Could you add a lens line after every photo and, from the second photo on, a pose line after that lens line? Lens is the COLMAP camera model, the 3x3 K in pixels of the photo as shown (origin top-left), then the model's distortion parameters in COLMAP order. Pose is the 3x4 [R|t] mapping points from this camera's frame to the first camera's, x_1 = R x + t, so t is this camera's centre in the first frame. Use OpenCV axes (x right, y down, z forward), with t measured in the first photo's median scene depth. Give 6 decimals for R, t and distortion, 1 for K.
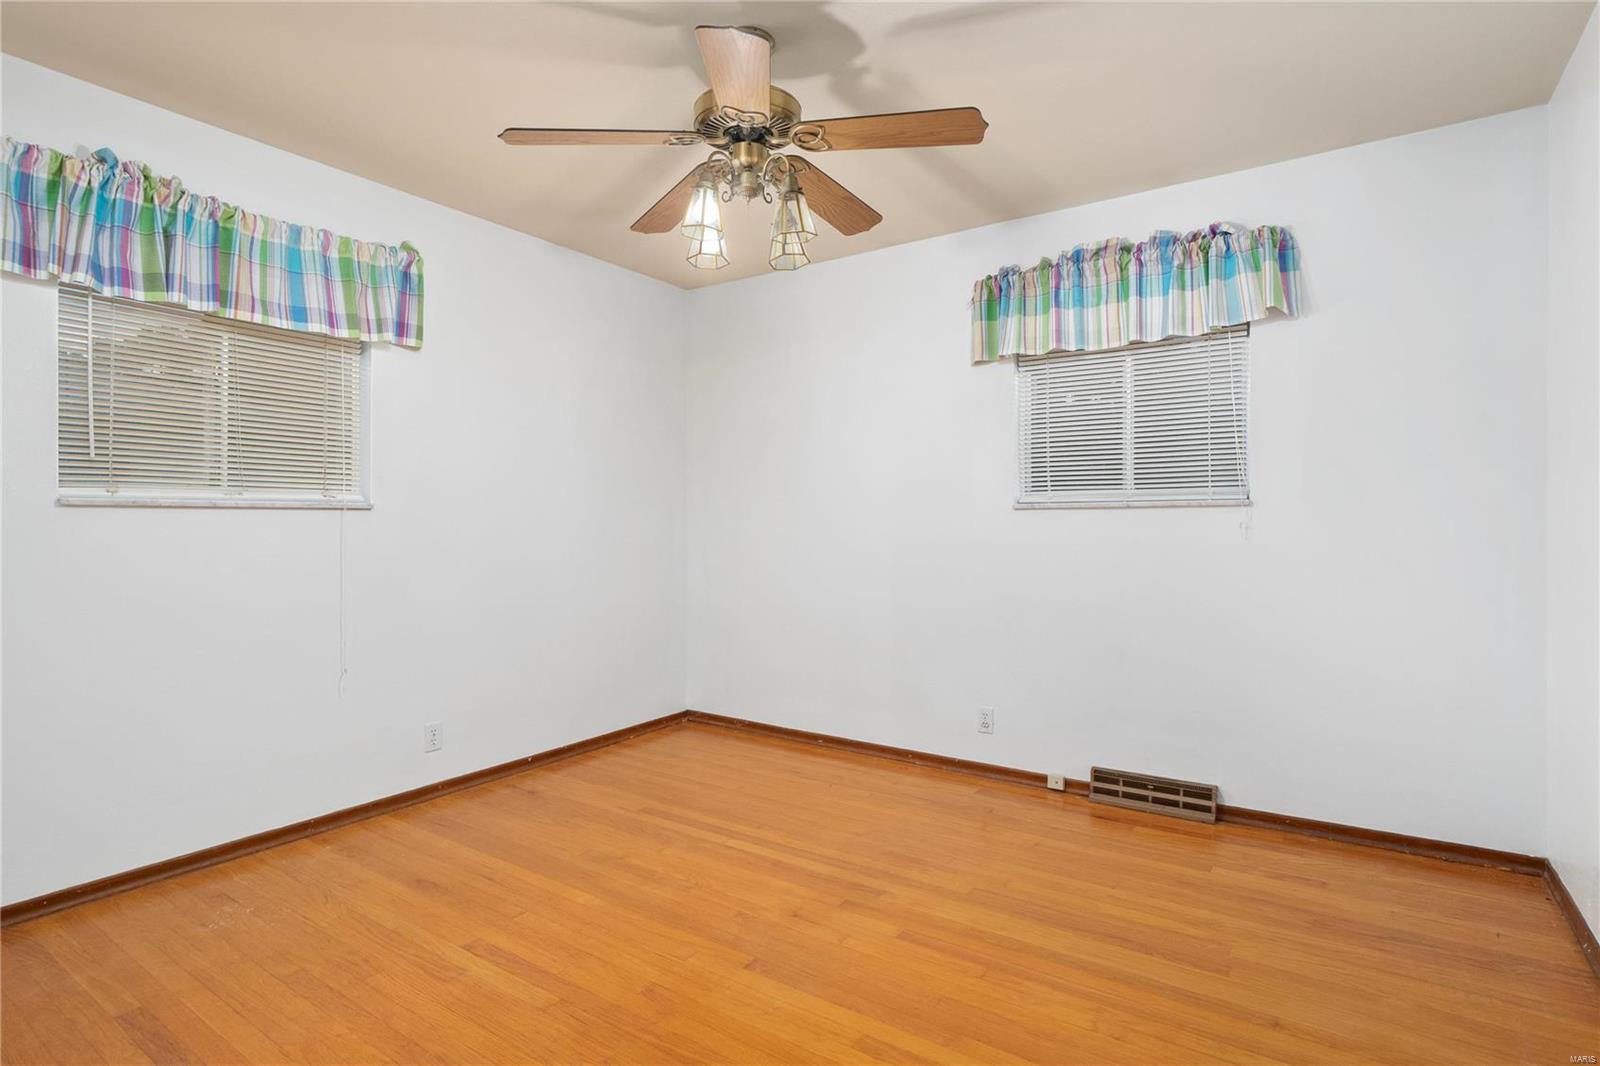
lens RADIAL K [[812.8, 0, 804.8], [0, 812.8, 536.4], [0, 0, 1]] dist [0.005546, -0.003684]
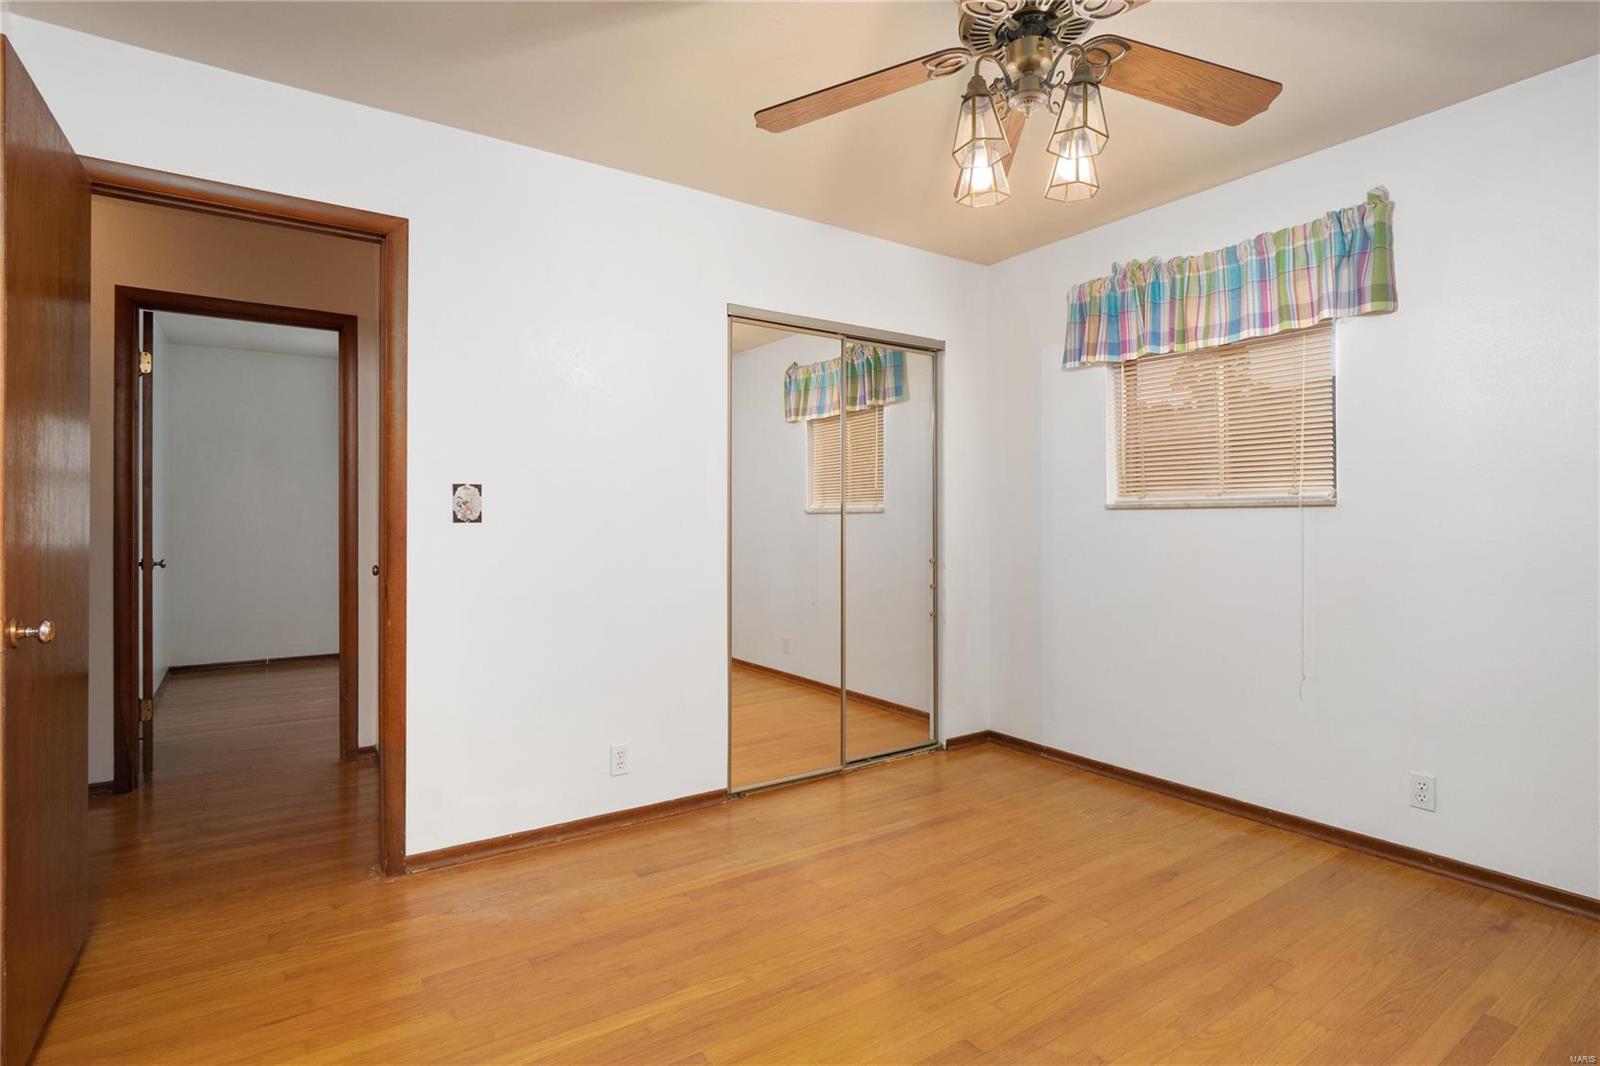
lens RADIAL K [[812.8, 0, 799.2], [0, 812.8, 519.9], [0, 0, 1]] dist [0.005546, -0.003684]
pose [[-0.378502, -0.001320, -0.925600, 0.609576], [-0.011122, 0.999933, 0.003121, -0.014153], [0.925534, 0.011476, -0.378491, 0.899225]]
